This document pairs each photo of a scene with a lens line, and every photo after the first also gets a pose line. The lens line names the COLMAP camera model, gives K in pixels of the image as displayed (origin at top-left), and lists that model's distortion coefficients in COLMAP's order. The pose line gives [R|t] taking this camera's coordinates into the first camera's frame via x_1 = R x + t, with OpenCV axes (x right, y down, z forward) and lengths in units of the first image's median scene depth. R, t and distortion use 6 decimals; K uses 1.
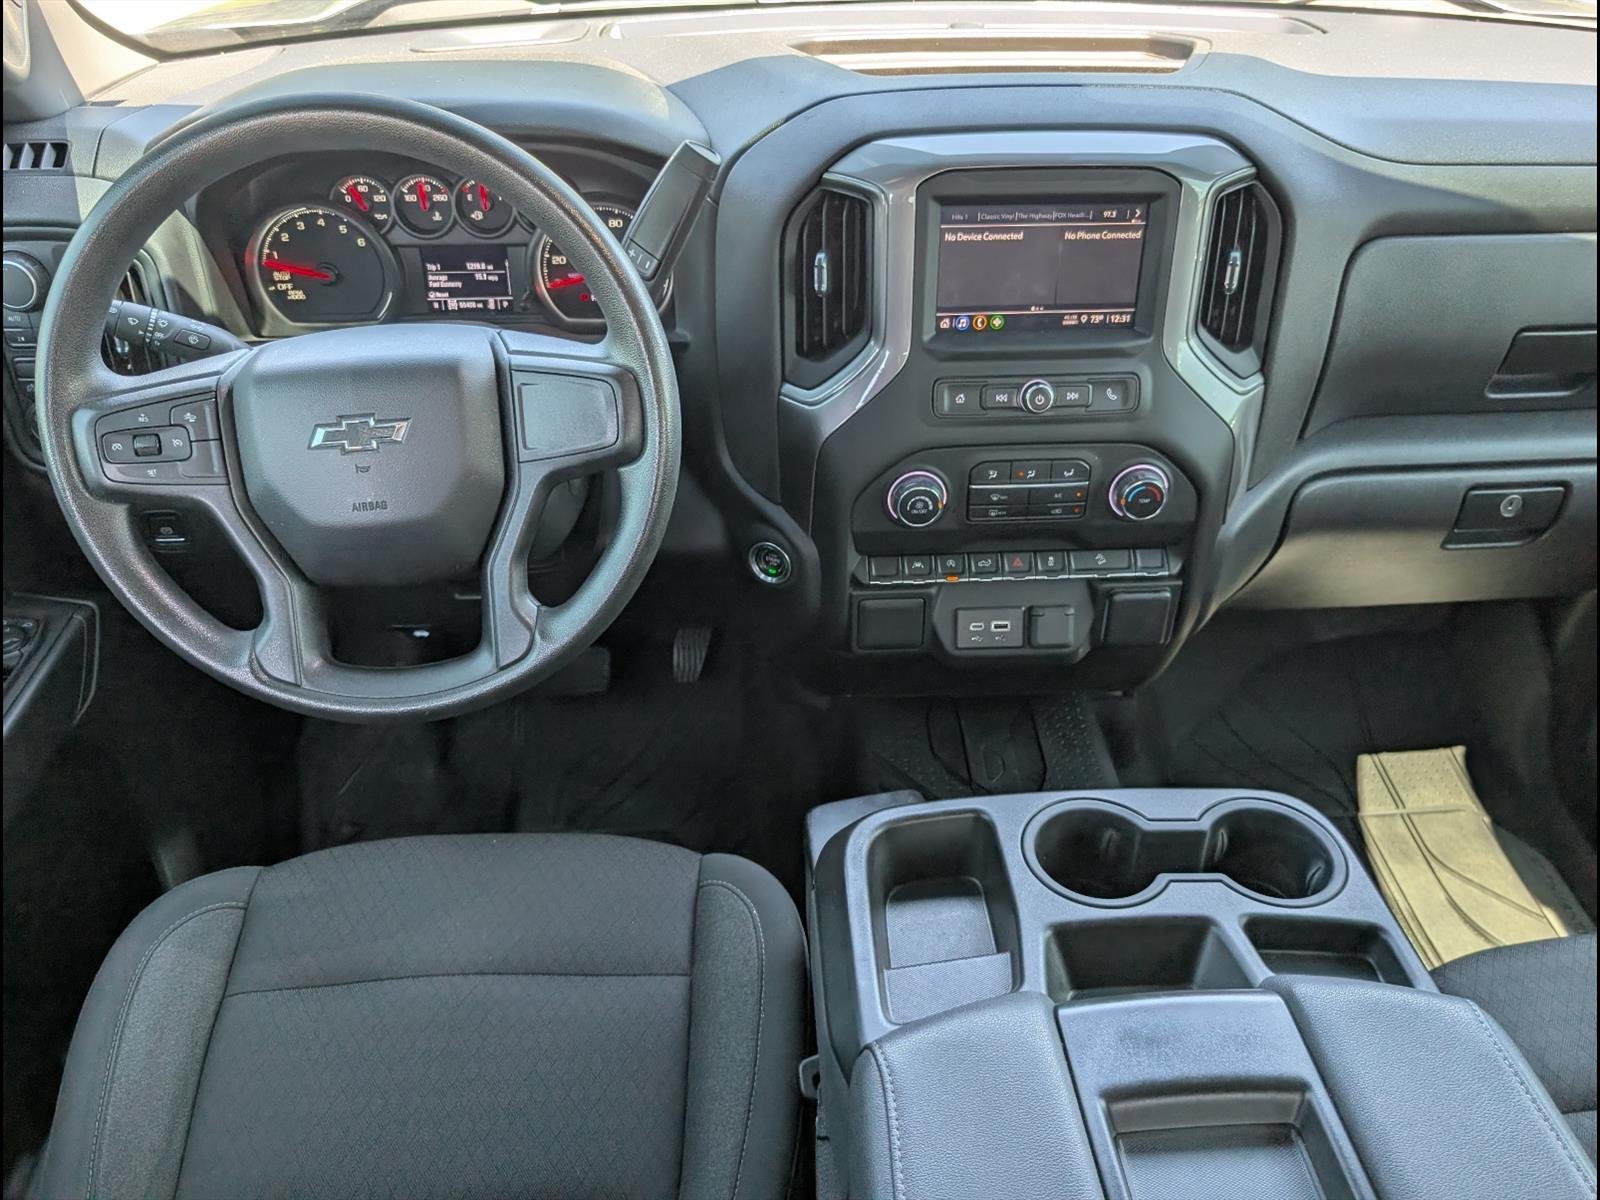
lens RADIAL K [[1117.1, 0, 748.0], [0, 1117.1, 603.7], [0, 0, 1]] dist [0.000978, 0.006944]
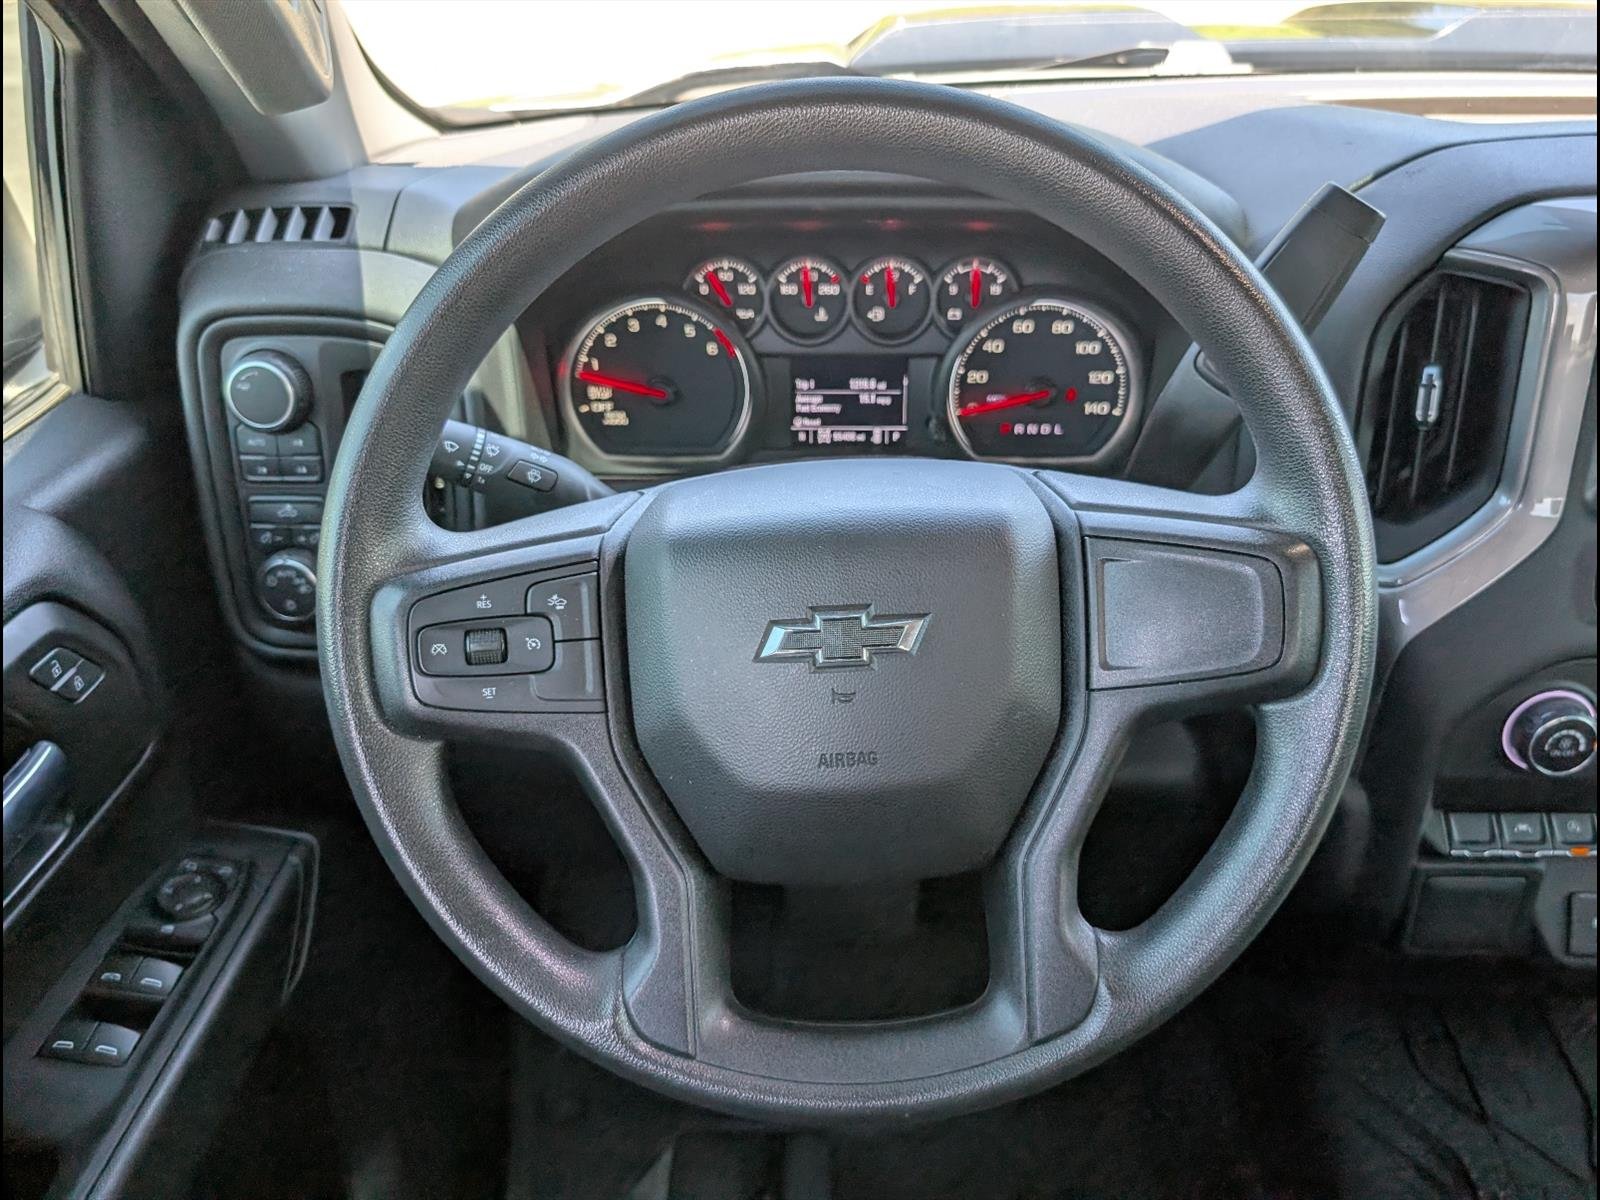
lens RADIAL K [[1105.3, 0, 774.7], [0, 1105.3, 599.1], [0, 0, 1]] dist [0.034492, -0.075813]
pose [[0.997316, 0.025869, -0.068495, -0.282218], [-0.034357, 0.991460, -0.125806, -0.080494], [0.064656, 0.127821, 0.989688, 0.344990]]
